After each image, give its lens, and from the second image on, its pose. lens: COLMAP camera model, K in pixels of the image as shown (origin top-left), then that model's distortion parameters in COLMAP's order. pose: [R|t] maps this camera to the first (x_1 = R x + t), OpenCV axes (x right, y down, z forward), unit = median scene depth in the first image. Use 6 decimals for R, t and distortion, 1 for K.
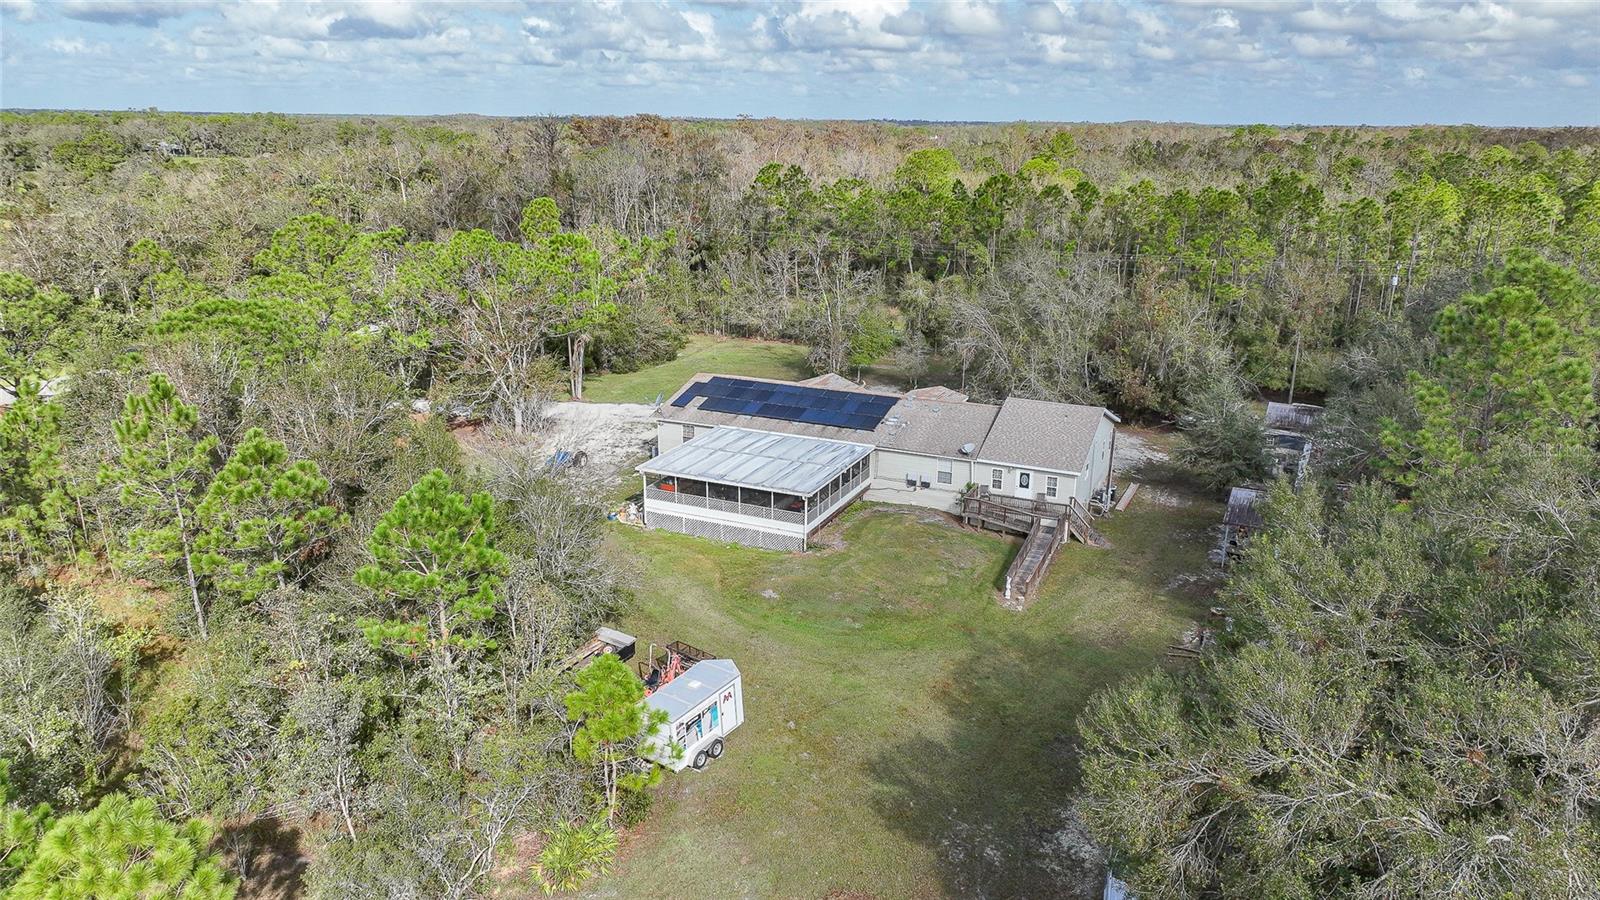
lens RADIAL K [[1122.5, 0, 800.0], [0, 1122.5, 450.0], [0, 0, 1]] dist [-0.144571, 0.082529]
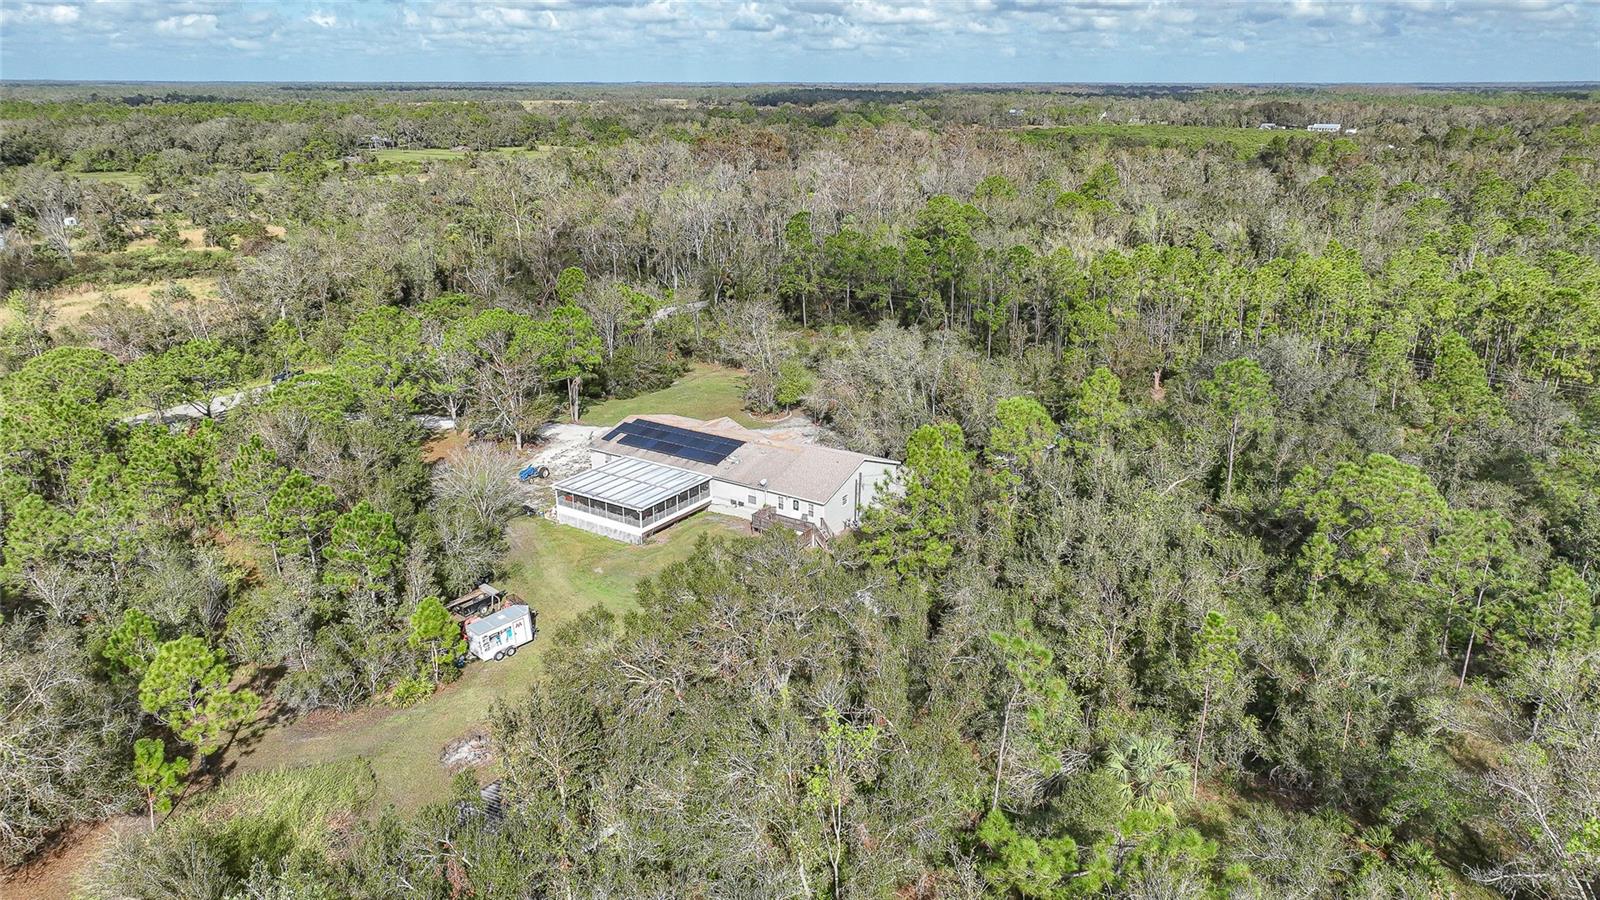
lens RADIAL K [[1122.5, 0, 800.0], [0, 1122.5, 450.0], [0, 0, 1]] dist [-0.144571, 0.082529]
pose [[0.982399, 0.044526, -0.181410, 0.455619], [-0.037948, 0.998496, 0.039570, -0.102671], [0.182899, -0.031989, 0.982611, -0.462149]]
